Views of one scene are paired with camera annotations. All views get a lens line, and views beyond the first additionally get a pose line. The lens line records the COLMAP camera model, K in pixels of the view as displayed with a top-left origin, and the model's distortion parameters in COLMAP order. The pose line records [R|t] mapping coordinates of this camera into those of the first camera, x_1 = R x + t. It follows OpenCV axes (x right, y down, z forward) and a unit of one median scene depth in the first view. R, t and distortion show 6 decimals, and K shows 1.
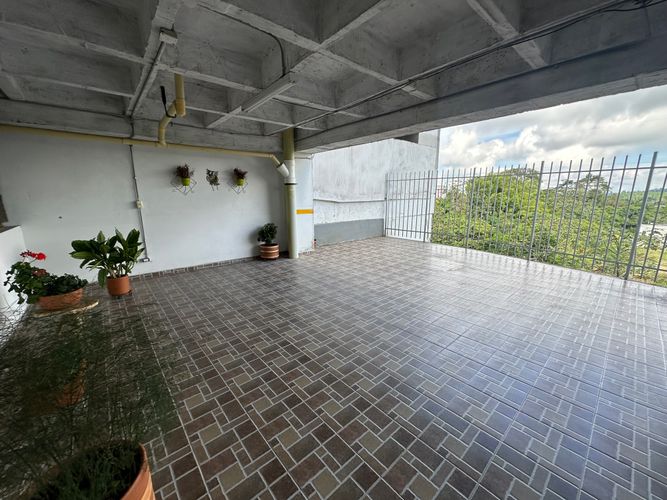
lens RADIAL K [[266.3, 0, 333.4], [0, 266.3, 250.7], [0, 0, 1]] dist [-0.002054, 0.000205]
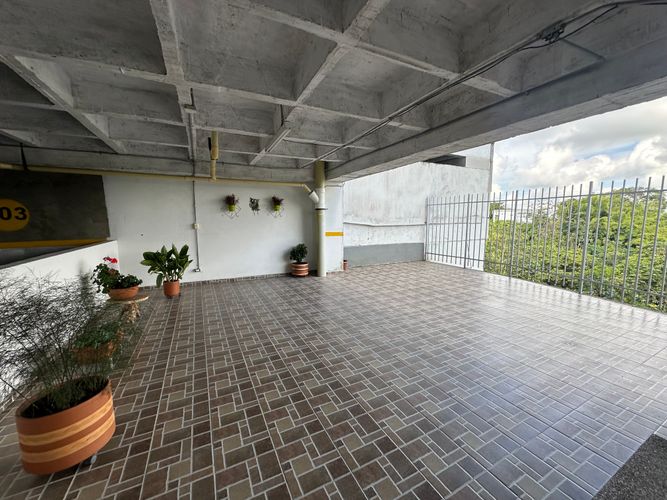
lens RADIAL K [[266.3, 0, 332.3], [0, 266.3, 250.1], [0, 0, 1]] dist [-0.002054, 0.000205]
pose [[0.968580, 0.029649, -0.246929, 0.238913], [-0.052037, 0.995052, -0.084639, 0.015562], [0.243198, 0.094829, 0.965330, -0.061918]]
